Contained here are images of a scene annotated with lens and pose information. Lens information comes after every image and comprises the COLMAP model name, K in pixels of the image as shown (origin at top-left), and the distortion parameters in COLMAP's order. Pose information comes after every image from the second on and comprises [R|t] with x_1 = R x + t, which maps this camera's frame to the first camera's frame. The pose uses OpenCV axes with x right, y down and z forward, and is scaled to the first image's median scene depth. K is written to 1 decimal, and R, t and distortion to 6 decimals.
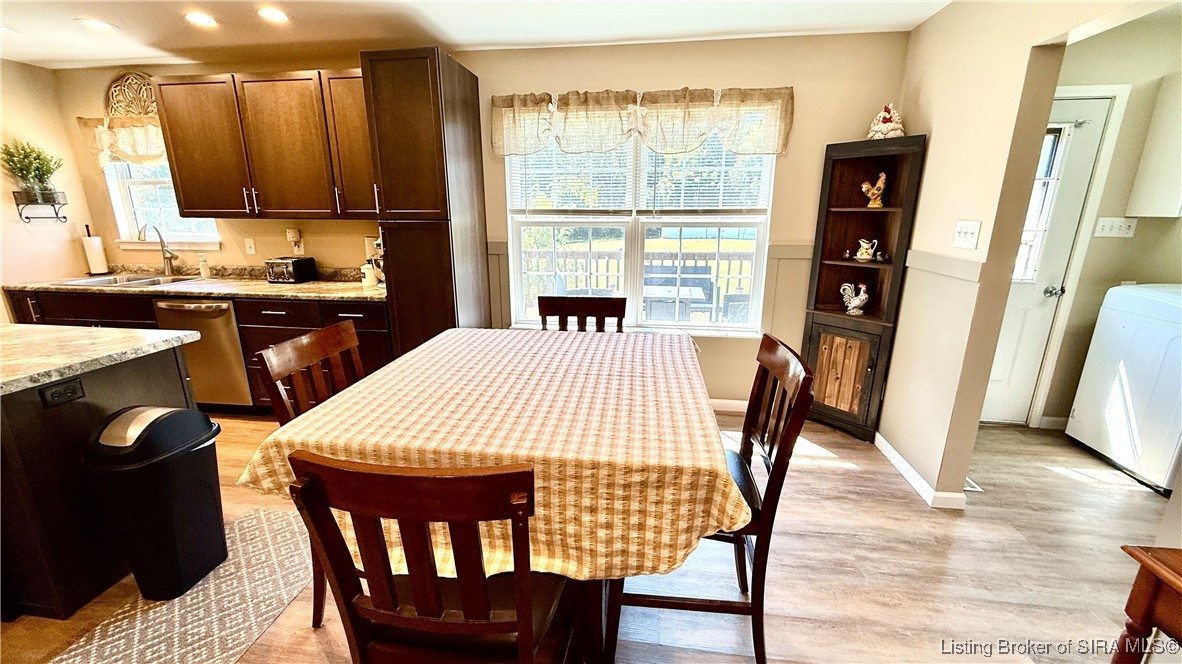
lens RADIAL K [[470.8, 0, 590.0], [0, 470.8, 333.5], [0, 0, 1]] dist [-0.001853, 0.000698]
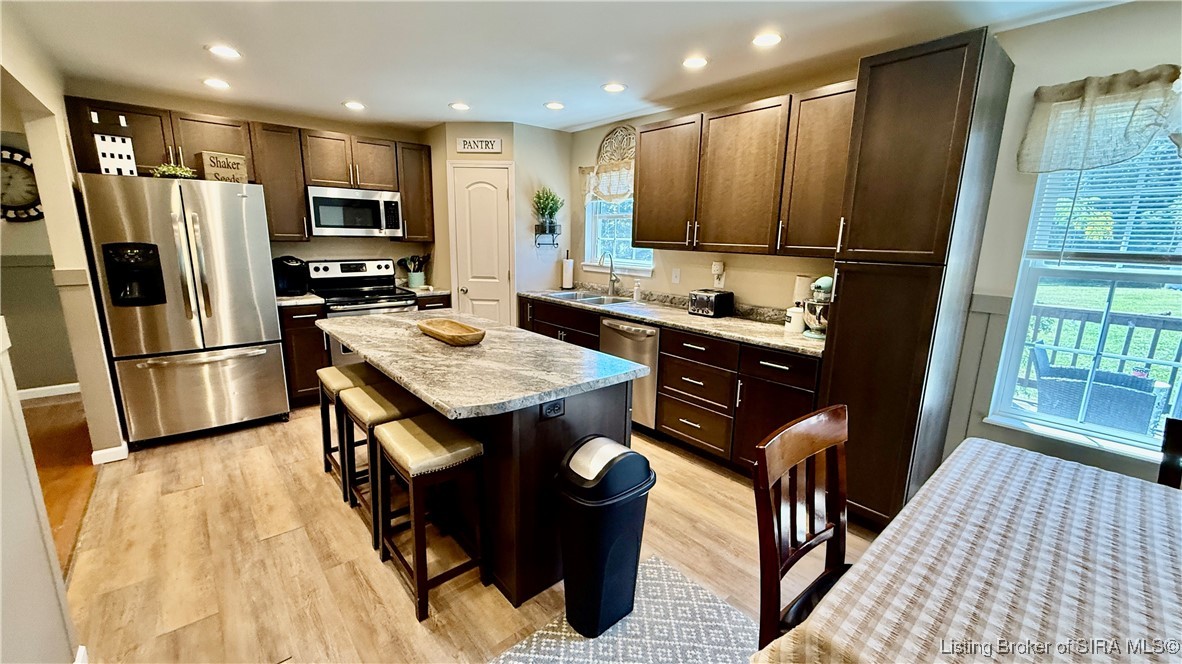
lens RADIAL K [[470.8, 0, 587.0], [0, 470.8, 330.3], [0, 0, 1]] dist [-0.001853, 0.000698]
pose [[0.747499, 0.145309, -0.648174, -0.202969], [-0.184420, 0.982818, 0.007650, -0.043318], [0.638149, 0.113818, 0.761453, 0.103392]]
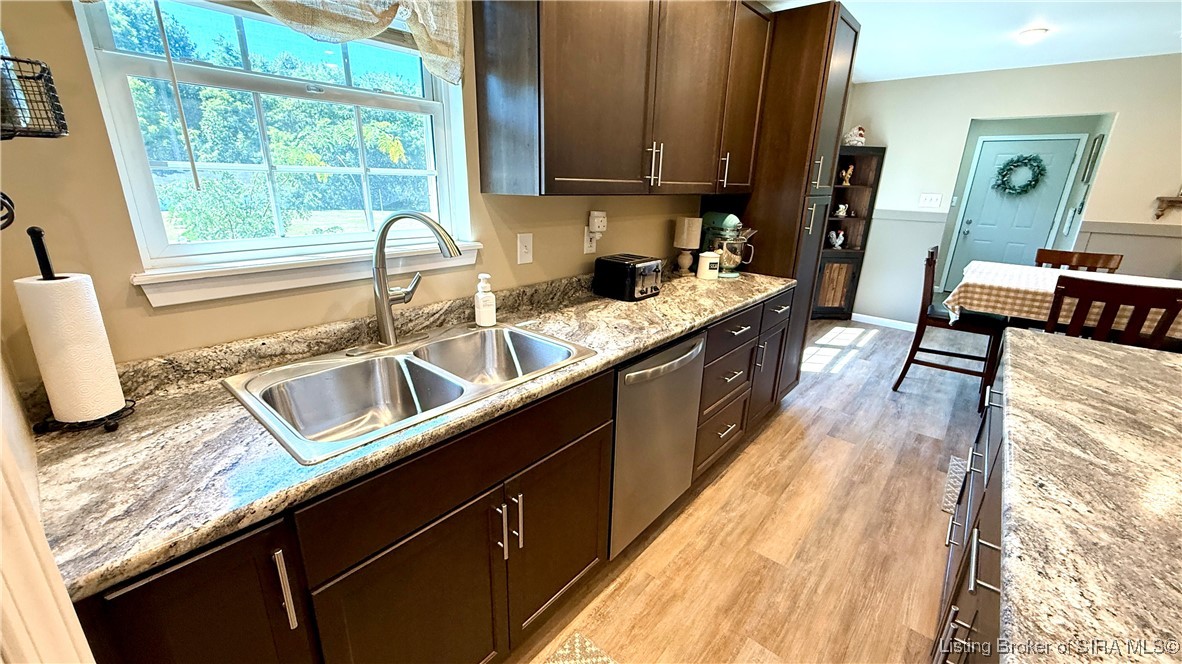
lens RADIAL K [[470.8, 0, 589.7], [0, 470.8, 336.9], [0, 0, 1]] dist [-0.001853, 0.000698]
pose [[0.541038, -0.252482, 0.802204, -1.322607], [0.192266, 0.965743, 0.174282, -0.196152], [-0.818726, 0.059943, 0.571047, 0.754881]]
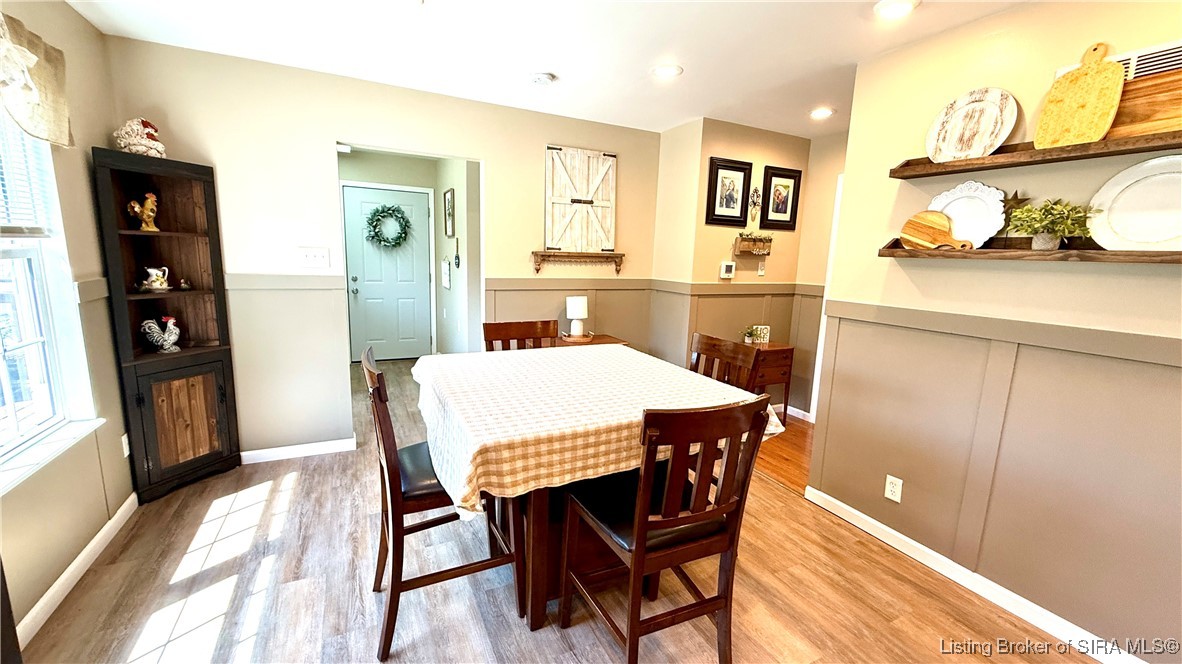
lens RADIAL K [[470.8, 0, 586.9], [0, 470.8, 334.9], [0, 0, 1]] dist [-0.001853, 0.000698]
pose [[-0.559599, -0.164957, 0.812181, -0.558480], [0.175192, 0.934300, 0.310469, -0.199750], [-0.810035, 0.316025, -0.493934, 0.769592]]
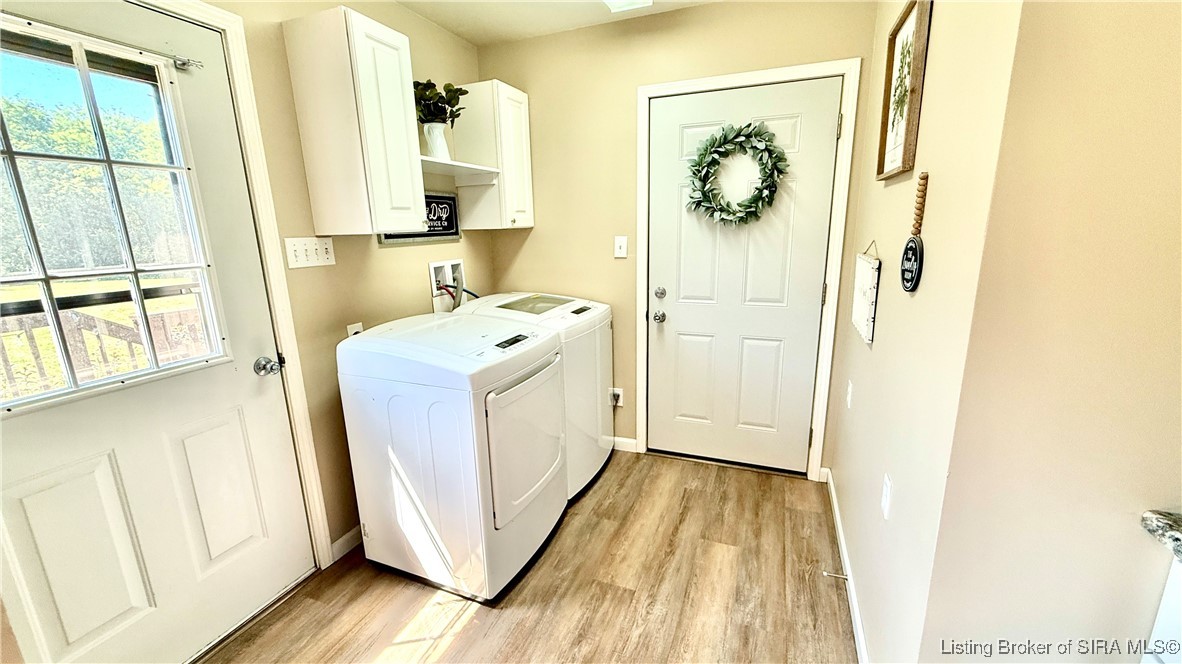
lens RADIAL K [[470.8, 0, 583.7], [0, 470.8, 335.8], [0, 0, 1]] dist [-0.001853, 0.000698]
pose [[0.248366, -0.231549, 0.940584, 0.512192], [0.273129, 0.948351, 0.161340, -0.105279], [-0.929362, 0.216830, 0.298781, 0.428790]]
